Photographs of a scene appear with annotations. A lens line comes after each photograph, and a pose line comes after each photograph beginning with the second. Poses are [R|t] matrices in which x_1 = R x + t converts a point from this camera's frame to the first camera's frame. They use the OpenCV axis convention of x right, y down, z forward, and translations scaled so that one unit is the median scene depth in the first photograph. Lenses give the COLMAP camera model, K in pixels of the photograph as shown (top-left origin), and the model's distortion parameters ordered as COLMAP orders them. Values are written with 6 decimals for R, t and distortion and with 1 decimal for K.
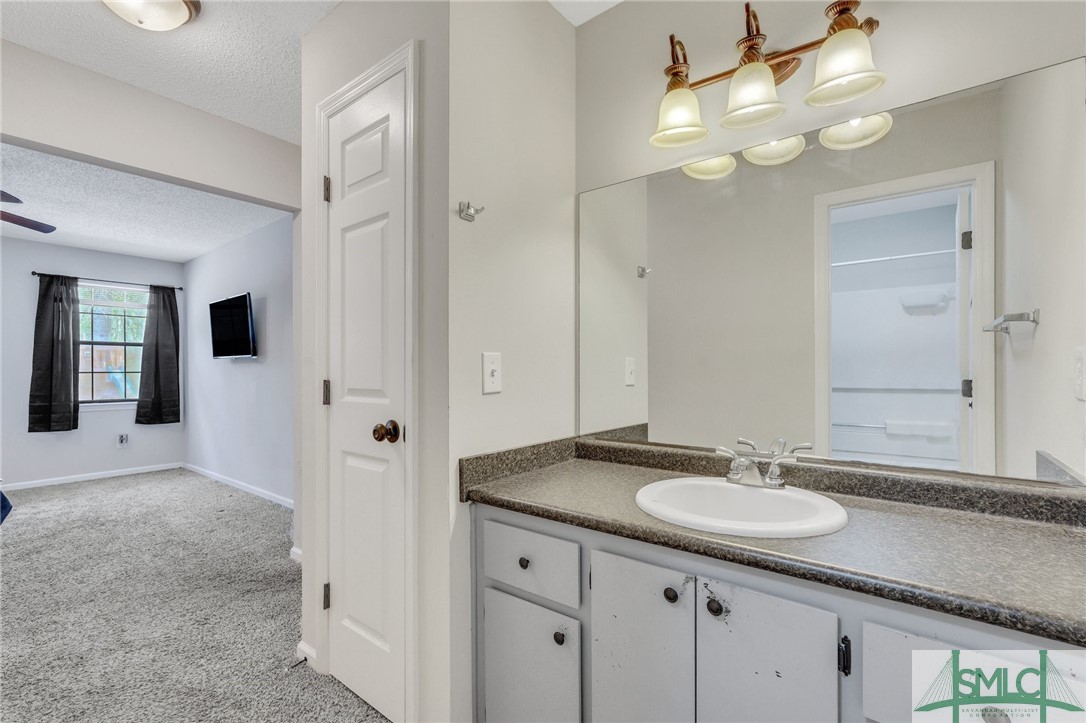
lens RADIAL K [[477.6, 0, 544.2], [0, 477.6, 361.1], [0, 0, 1]] dist [-0.001561, 0.000328]
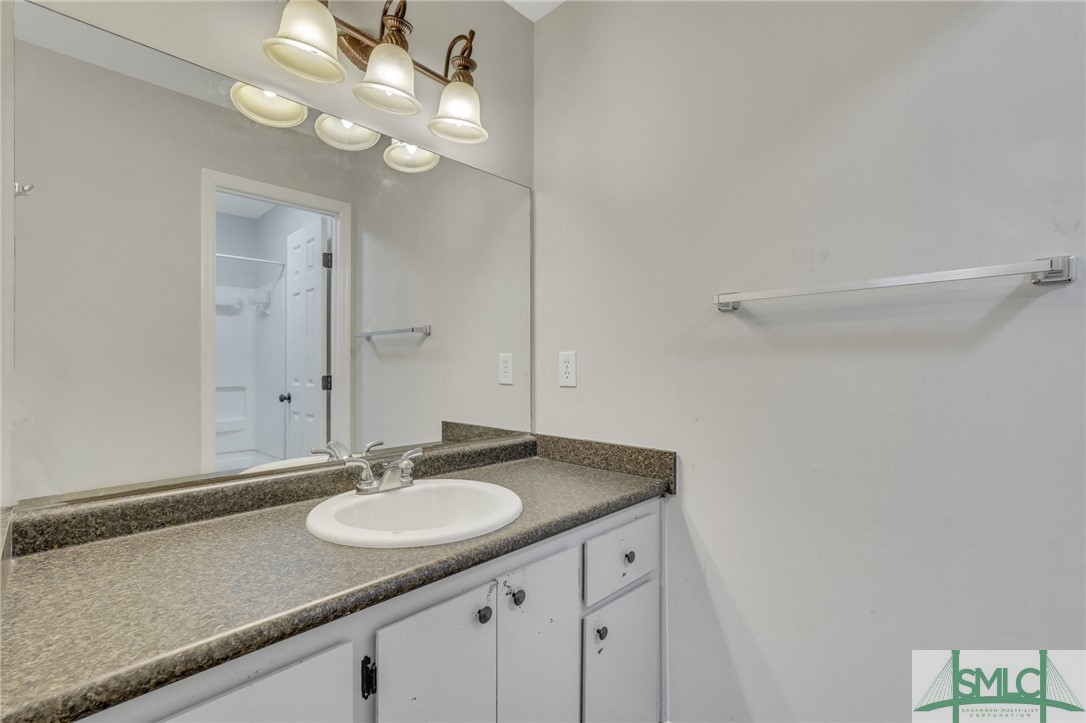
lens RADIAL K [[477.6, 0, 544.2], [0, 477.6, 361.1], [0, 0, 1]] dist [-0.001561, 0.000328]
pose [[0.107981, 0.010895, 0.994093, -0.559219], [-0.015801, 0.999832, -0.009241, 0.010747], [-0.994027, -0.014710, 0.108135, 0.700710]]
